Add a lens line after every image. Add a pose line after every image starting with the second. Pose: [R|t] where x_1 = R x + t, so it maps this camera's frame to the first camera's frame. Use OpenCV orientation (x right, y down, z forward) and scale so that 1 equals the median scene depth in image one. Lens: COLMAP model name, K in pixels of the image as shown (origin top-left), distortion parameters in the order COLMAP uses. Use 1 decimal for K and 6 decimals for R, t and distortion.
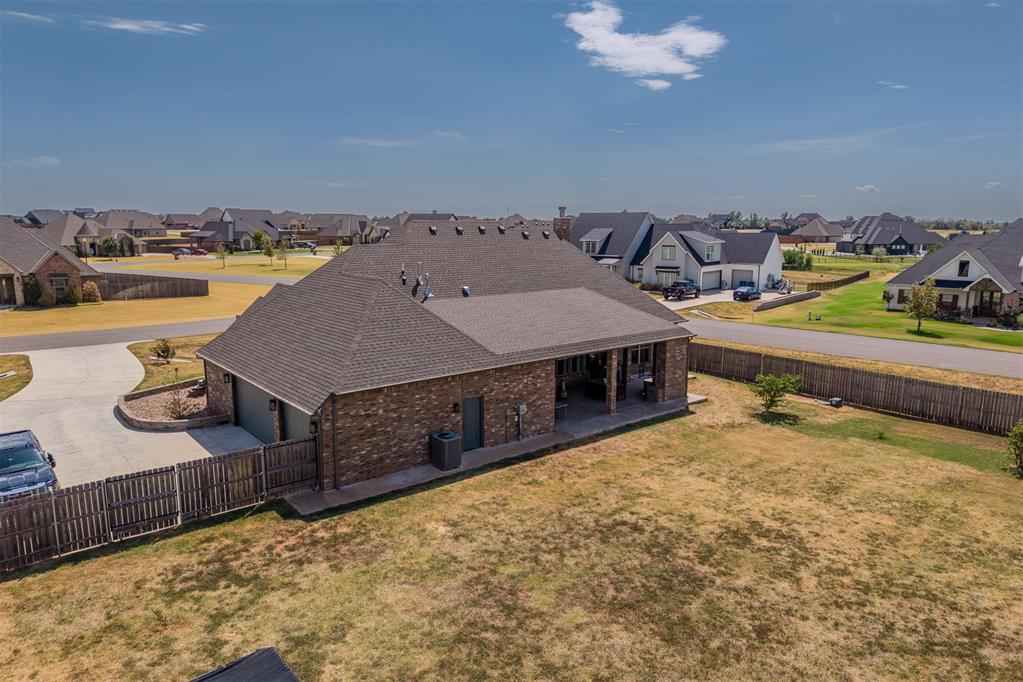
lens RADIAL K [[681.4, 0, 509.0], [0, 681.4, 339.4], [0, 0, 1]] dist [0.052015, -0.057982]
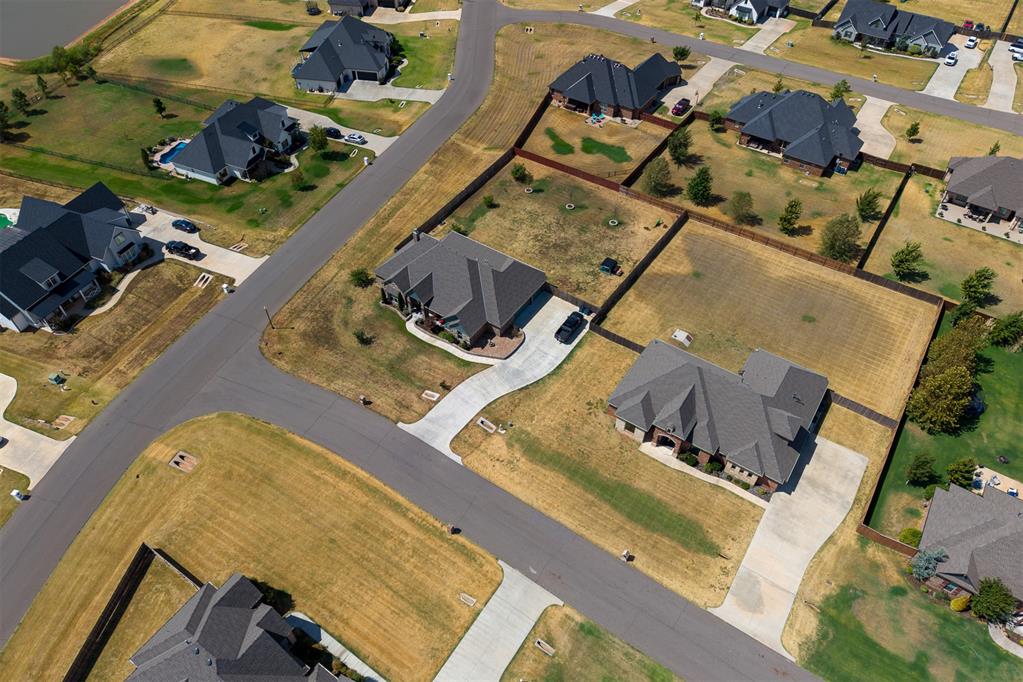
lens RADIAL K [[681.4, 0, 509.0], [0, 681.4, 339.4], [0, 0, 1]] dist [0.052015, -0.057982]
pose [[-0.286741, -0.701726, 0.652197, -3.705577], [0.158507, 0.636650, 0.754687, -3.353030], [-0.944804, 0.319777, -0.071325, 1.733000]]
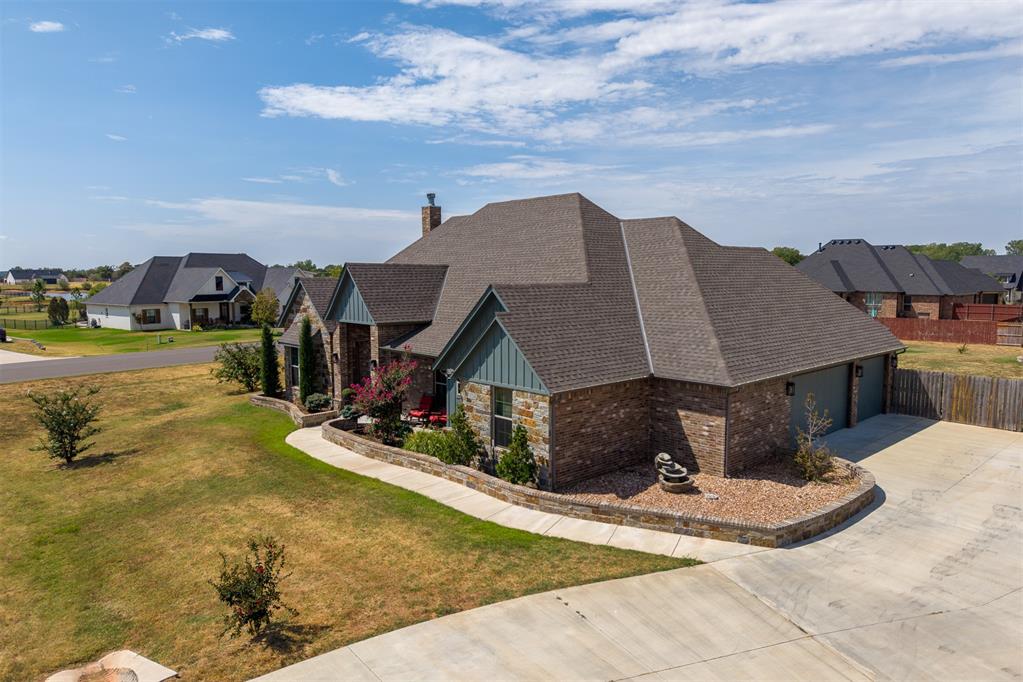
lens RADIAL K [[684.7, 0, 510.1], [0, 684.7, 323.3], [0, 0, 1]] dist [0.087887, -0.138170]
pose [[-0.073309, -0.079144, 0.994164, -1.449372], [0.170902, 0.981104, 0.090706, -0.166131], [-0.982557, 0.176554, -0.058398, 1.730492]]
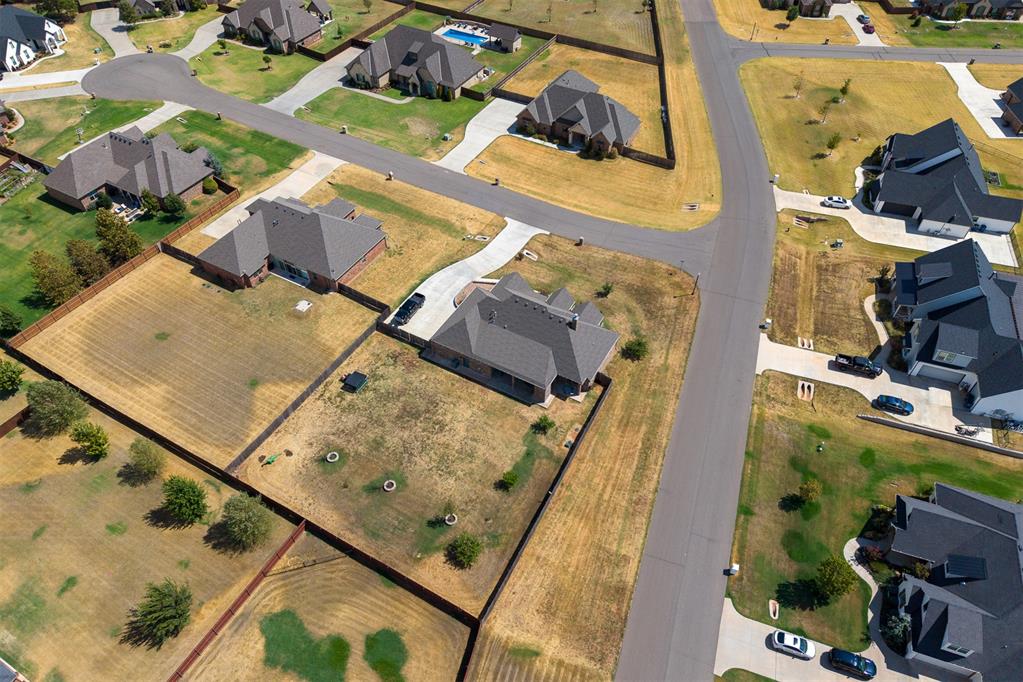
lens RADIAL K [[681.4, 0, 509.0], [0, 681.4, 339.4], [0, 0, 1]] dist [0.052015, -0.057982]
pose [[0.365172, 0.674827, -0.641294, 2.784740], [-0.156351, 0.723540, 0.672343, -2.993513], [0.917717, -0.145253, 0.369726, -0.194528]]
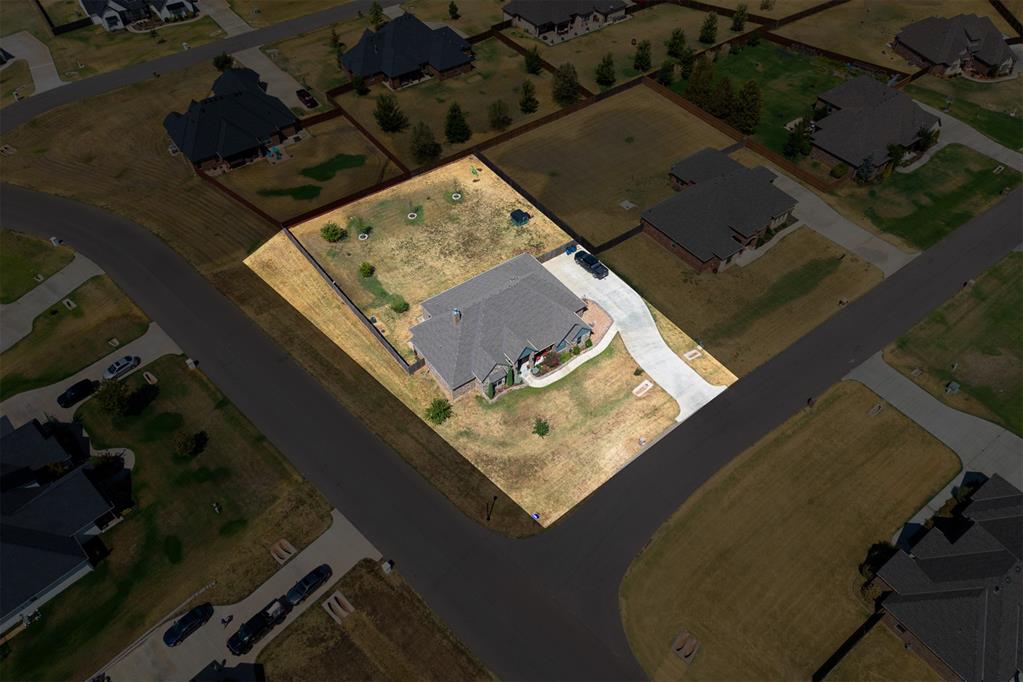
lens RADIAL K [[681.4, 0, 509.0], [0, 681.4, 339.4], [0, 0, 1]] dist [0.052015, -0.057982]
pose [[-0.998745, -0.042596, 0.026355, -0.282106], [-0.000155, 0.528772, 0.848764, -3.575118], [-0.050090, 0.847694, -0.528115, 3.966056]]
